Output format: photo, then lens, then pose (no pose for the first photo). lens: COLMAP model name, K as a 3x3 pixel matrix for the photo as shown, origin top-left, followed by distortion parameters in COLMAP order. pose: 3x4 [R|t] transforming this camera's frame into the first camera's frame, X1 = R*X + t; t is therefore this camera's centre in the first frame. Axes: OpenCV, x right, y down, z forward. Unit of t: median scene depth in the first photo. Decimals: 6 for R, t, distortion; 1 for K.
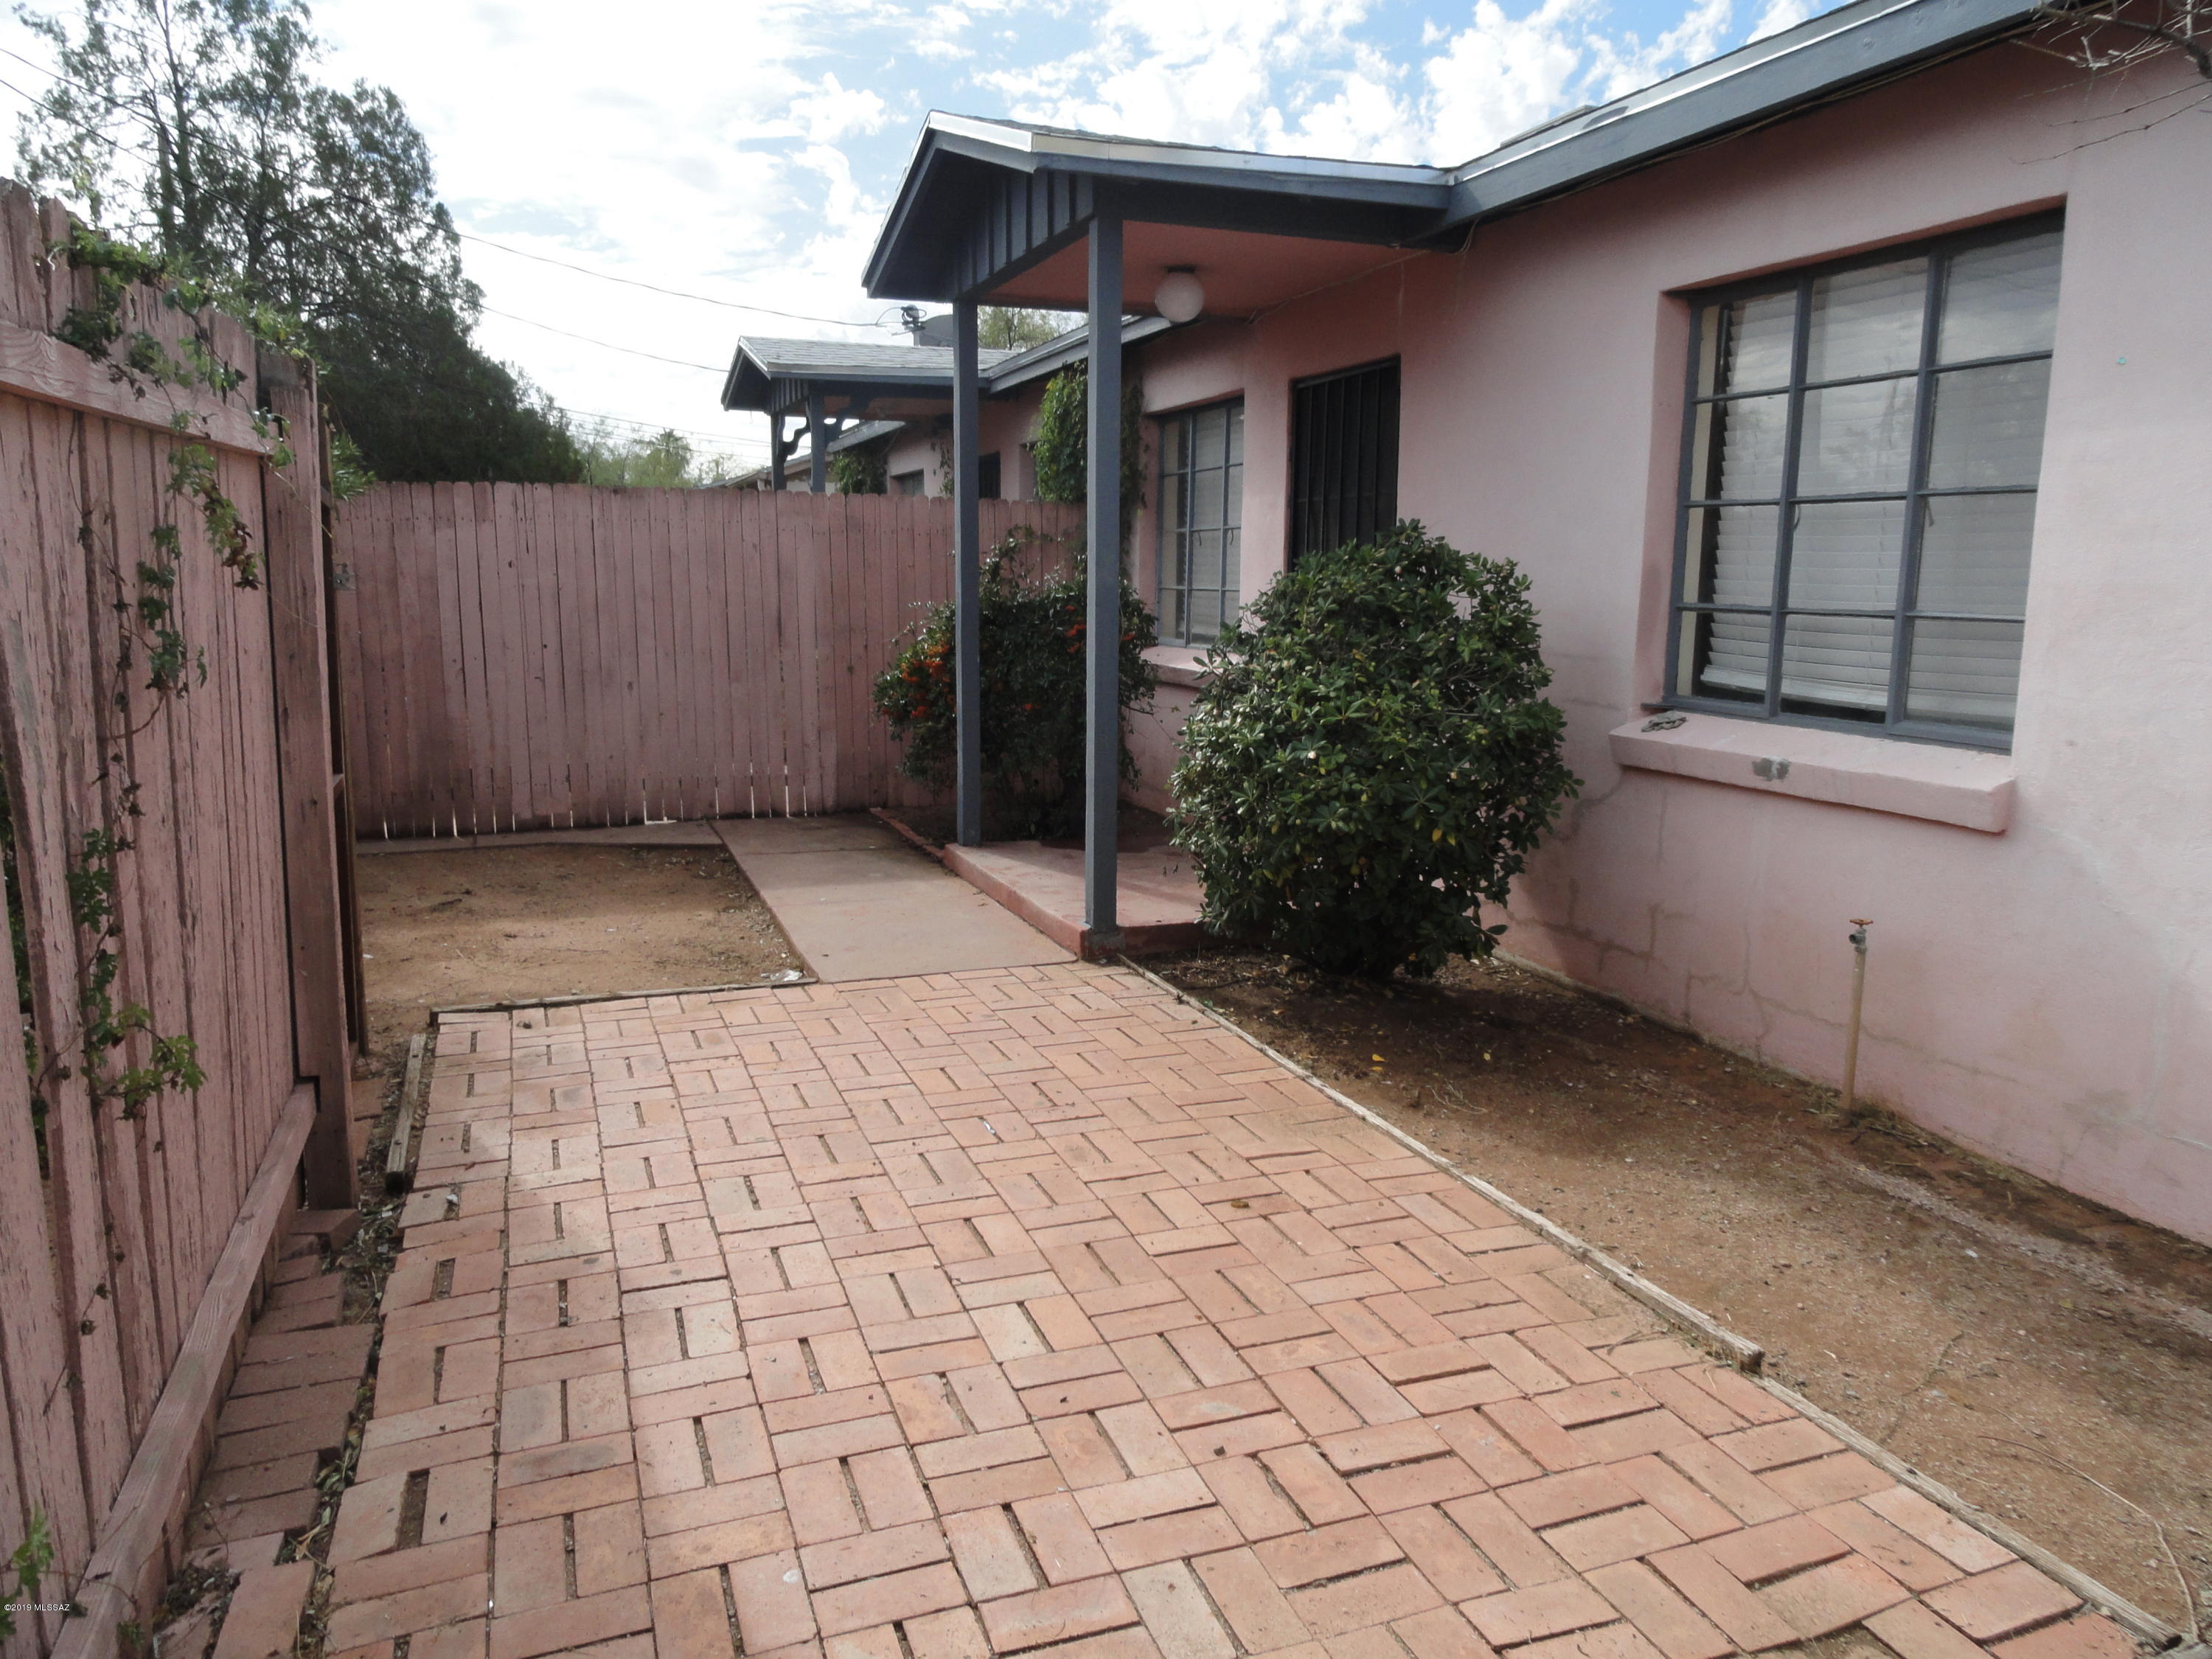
lens RADIAL K [[1549.7, 0, 1113.6], [0, 1549.7, 828.0], [0, 0, 1]] dist [0.002157, 0.004079]
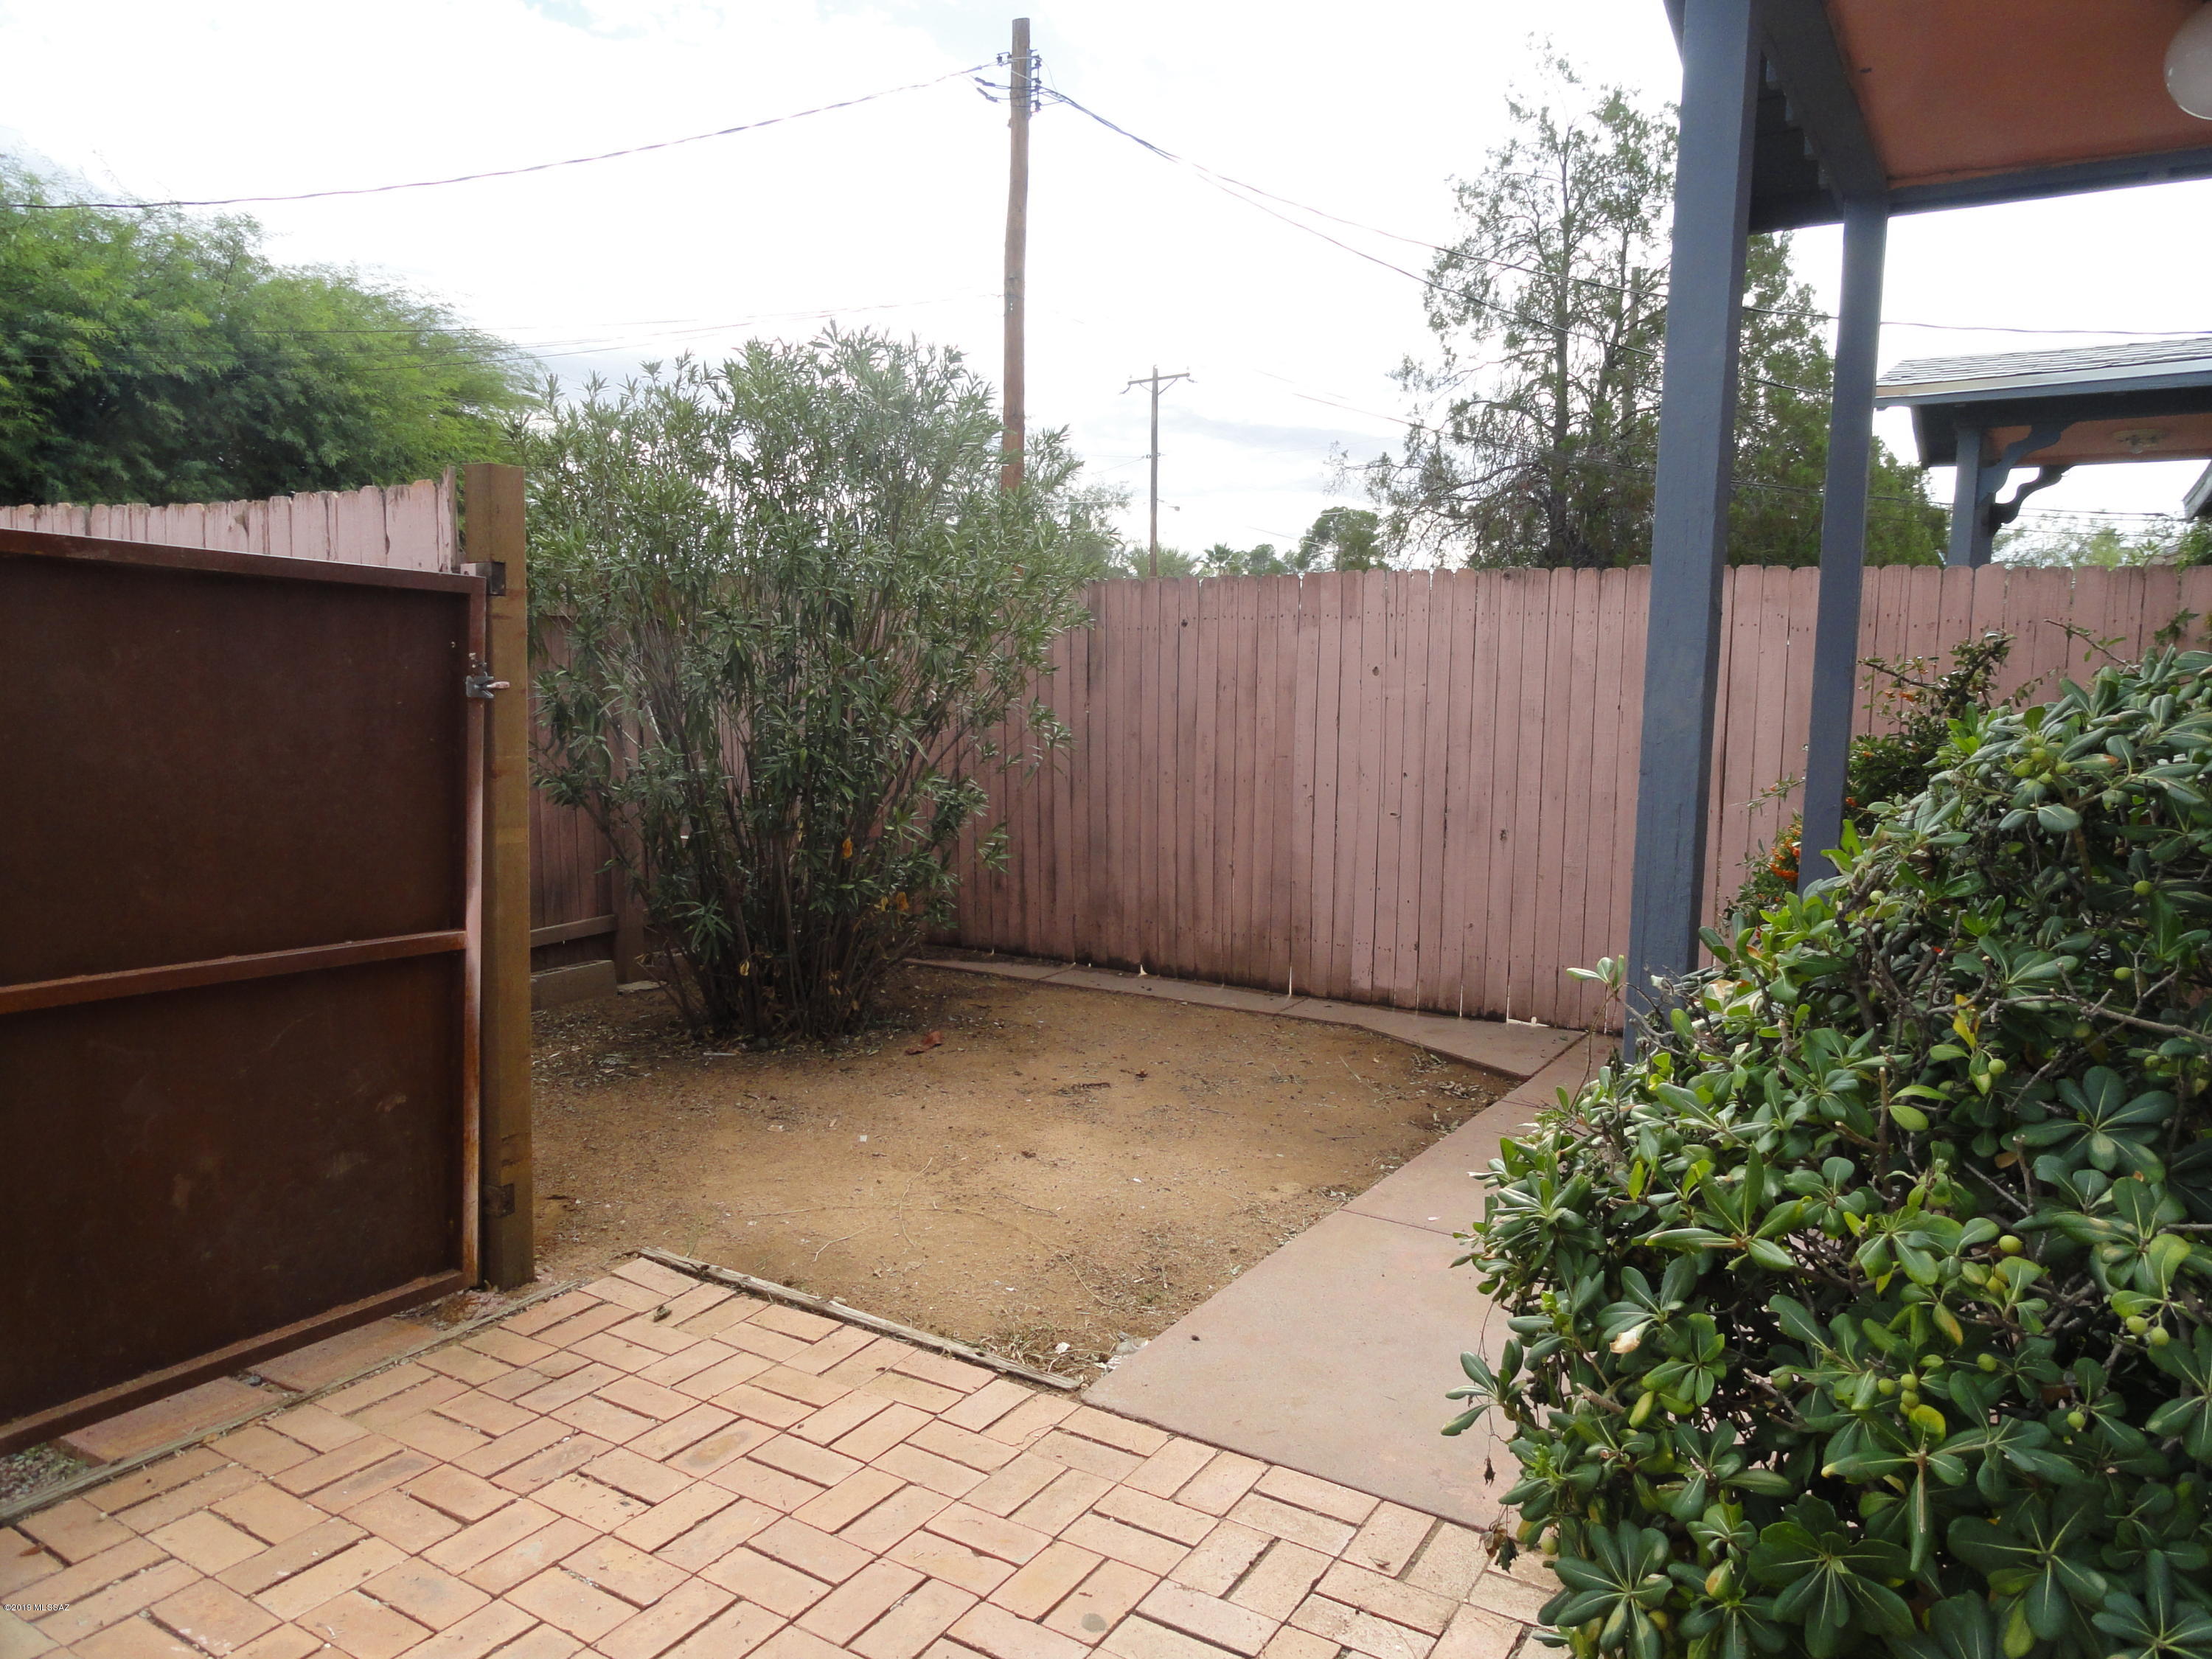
lens RADIAL K [[1549.7, 0, 1099.1], [0, 1549.7, 822.6], [0, 0, 1]] dist [0.002157, 0.004079]
pose [[0.604961, 0.089389, -0.791222, 0.163535], [-0.146890, 0.989153, -0.000560, -0.071986], [0.782589, 0.116561, 0.611529, 0.412438]]
